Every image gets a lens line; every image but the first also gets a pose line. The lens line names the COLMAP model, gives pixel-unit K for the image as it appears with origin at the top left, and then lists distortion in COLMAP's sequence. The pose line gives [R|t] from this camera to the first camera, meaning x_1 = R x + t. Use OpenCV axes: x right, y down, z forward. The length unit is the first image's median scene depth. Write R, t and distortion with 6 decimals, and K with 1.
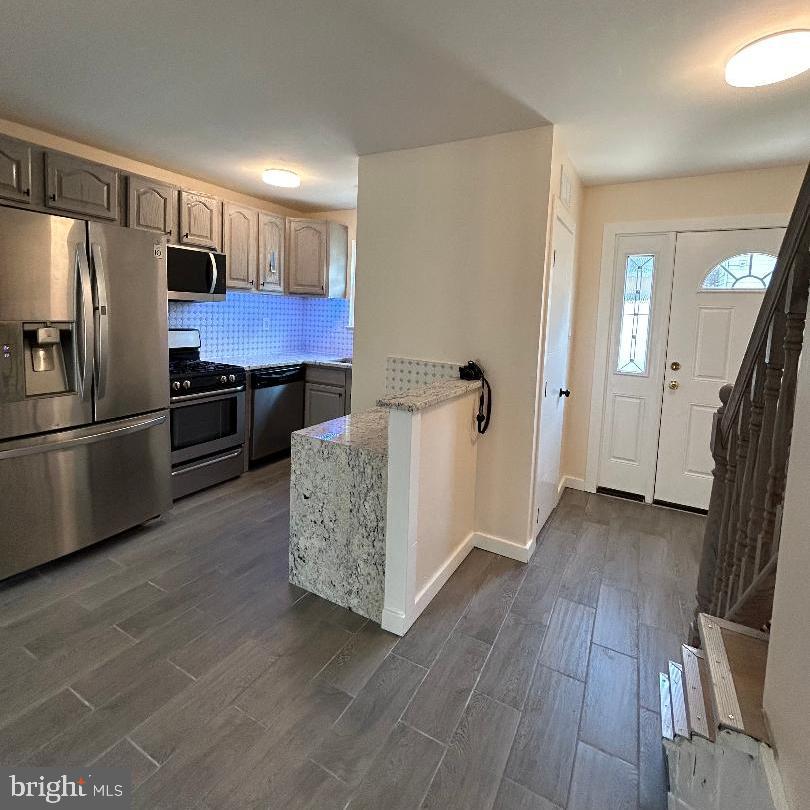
lens RADIAL K [[434.4, 0, 407.2], [0, 434.4, 345.1], [0, 0, 1]] dist [-0.007151, 0.005083]
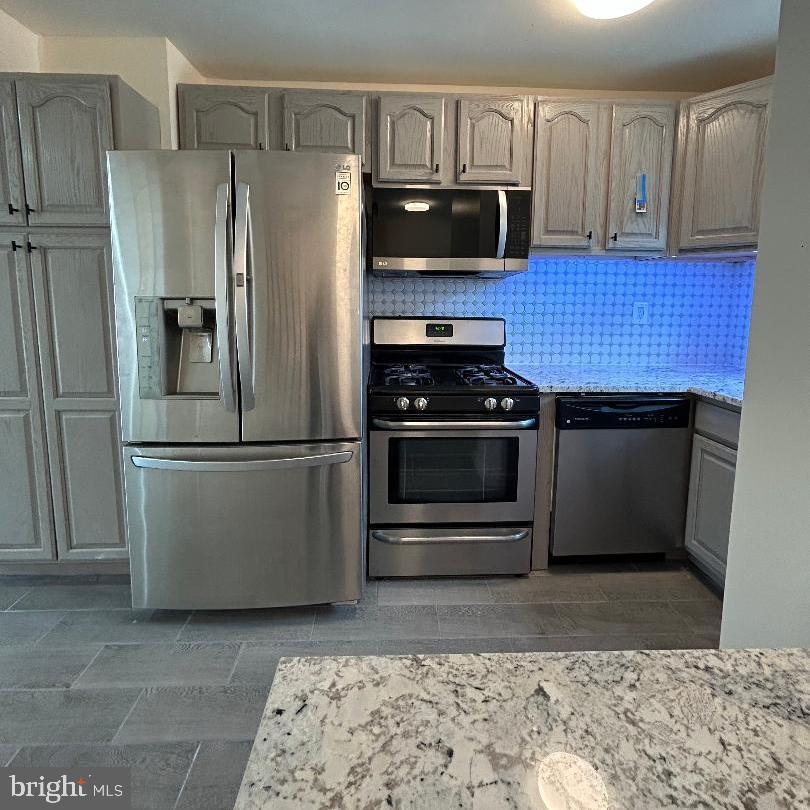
lens RADIAL K [[434.4, 0, 409.0], [0, 434.4, 345.8], [0, 0, 1]] dist [-0.007151, 0.005083]
pose [[0.521377, 0.055380, -0.851528, 0.004267], [-0.052744, 0.998075, 0.032616, -0.010232], [0.851695, 0.027907, 0.523294, 0.589125]]
